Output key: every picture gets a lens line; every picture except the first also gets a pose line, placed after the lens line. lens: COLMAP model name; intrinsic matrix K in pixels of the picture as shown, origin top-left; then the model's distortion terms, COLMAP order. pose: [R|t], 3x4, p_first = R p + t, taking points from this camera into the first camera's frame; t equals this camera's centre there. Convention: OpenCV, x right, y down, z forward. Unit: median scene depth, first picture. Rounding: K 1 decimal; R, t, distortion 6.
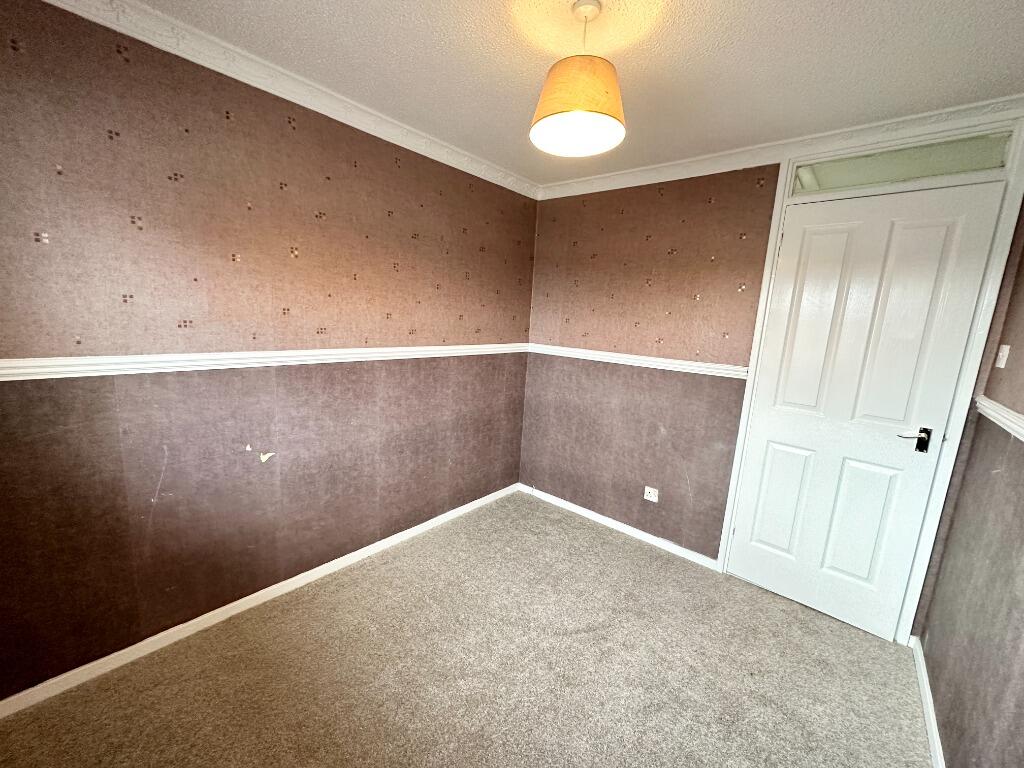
lens RADIAL K [[408.7, 0, 512.0], [0, 408.7, 384.0], [0, 0, 1]] dist [0.020775, -0.000032]
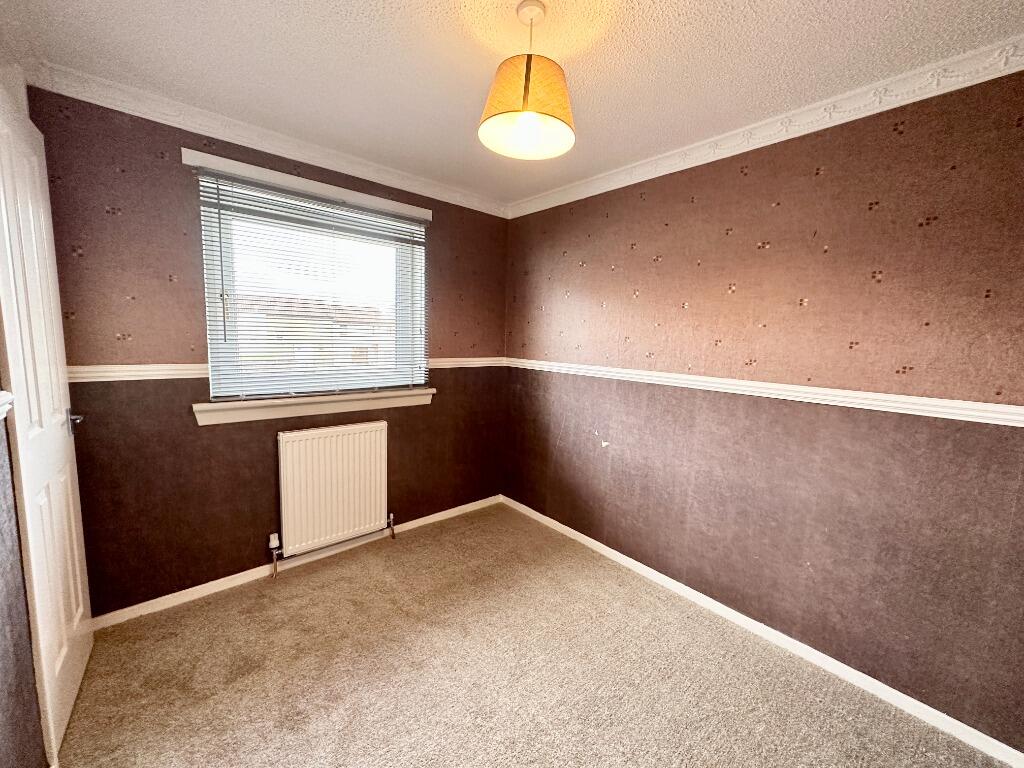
lens RADIAL K [[412.8, 0, 536.9], [0, 412.8, 376.1], [0, 0, 1]] dist [-0.000882, -0.000090]
pose [[-0.100413, 0.048672, -0.993755, 0.681997], [-0.198606, 0.977721, 0.067954, -0.080883], [0.974922, 0.204189, -0.088510, 0.747103]]
